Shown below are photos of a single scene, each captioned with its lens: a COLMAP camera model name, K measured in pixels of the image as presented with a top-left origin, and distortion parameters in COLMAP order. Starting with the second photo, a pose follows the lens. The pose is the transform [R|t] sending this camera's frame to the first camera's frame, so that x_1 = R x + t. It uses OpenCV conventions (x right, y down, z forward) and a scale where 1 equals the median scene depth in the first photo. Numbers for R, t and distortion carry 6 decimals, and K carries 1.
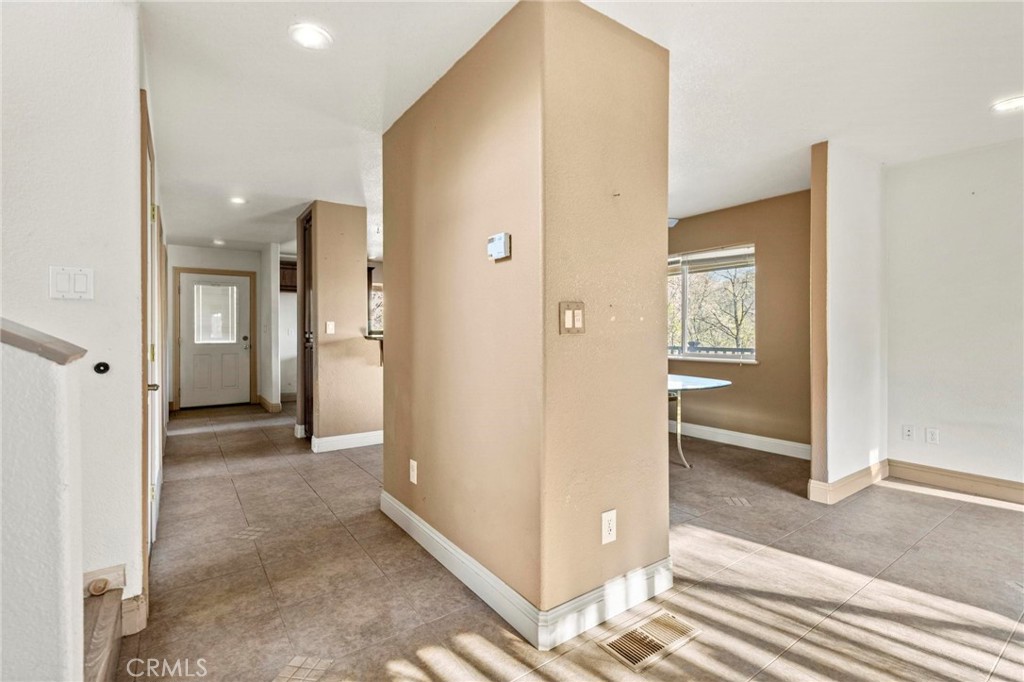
lens RADIAL K [[466.6, 0, 512.5], [0, 466.6, 336.2], [0, 0, 1]] dist [0.002482, 0.000537]
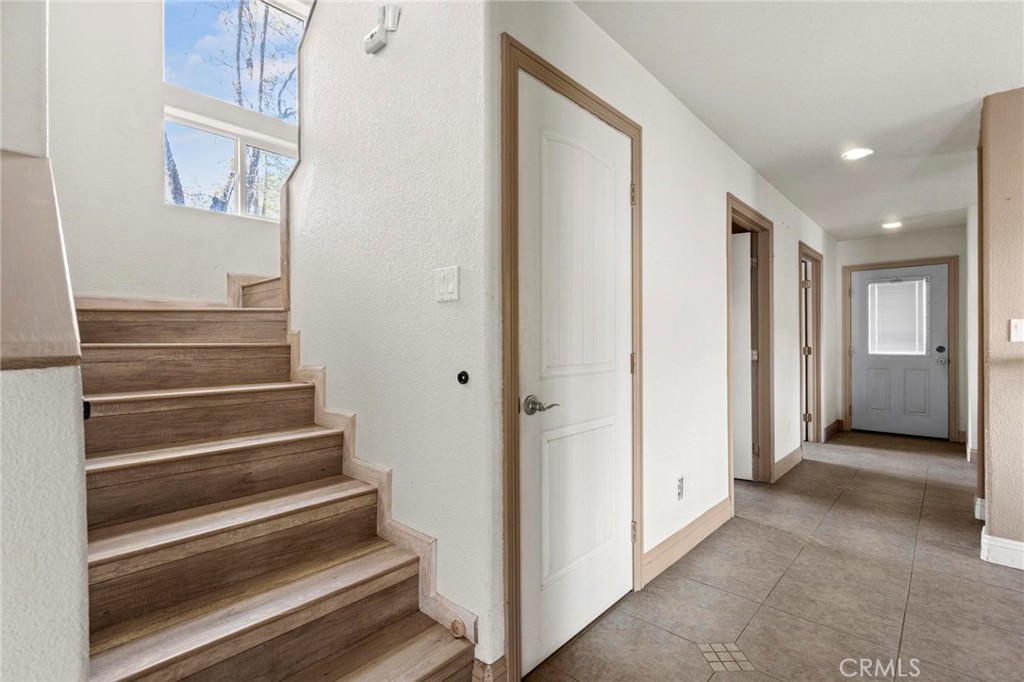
lens RADIAL K [[466.6, 0, 512.8], [0, 466.6, 342.7], [0, 0, 1]] dist [0.002482, 0.000537]
pose [[0.211752, 0.002624, -0.977320, -0.003262], [-0.009605, 0.999954, 0.000604, 0.000463], [0.977276, 0.009259, 0.211767, 0.334039]]
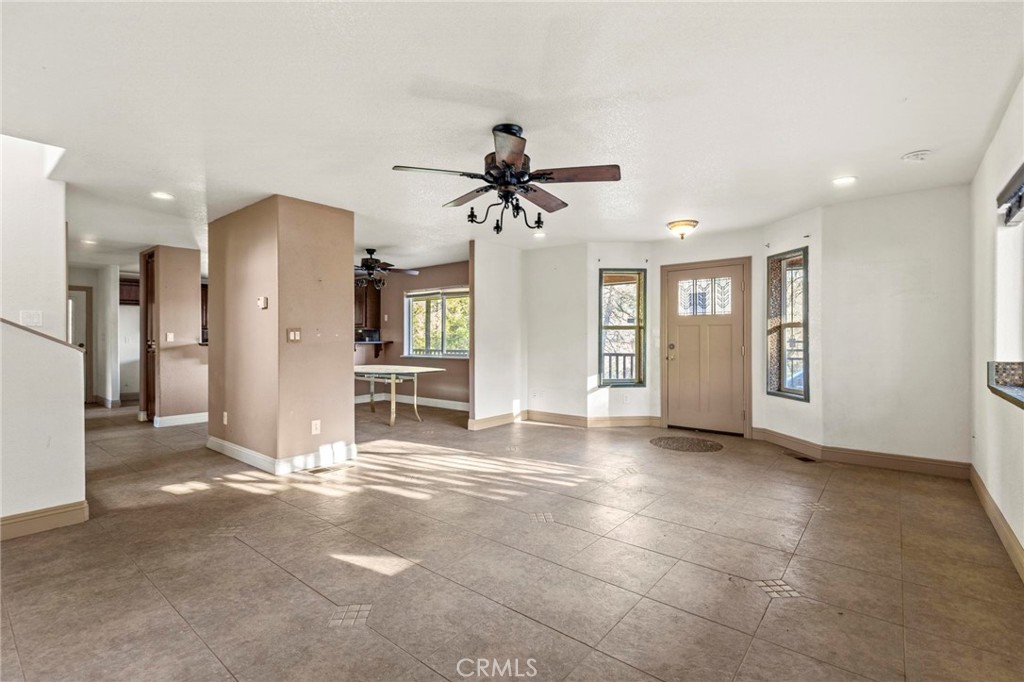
lens RADIAL K [[466.6, 0, 513.5], [0, 466.6, 338.7], [0, 0, 1]] dist [0.002482, 0.000537]
pose [[0.964150, -0.000486, 0.265357, 0.212475], [0.002634, 0.999967, -0.007739, -0.000272], [-0.265345, 0.008160, 0.964119, -0.576377]]
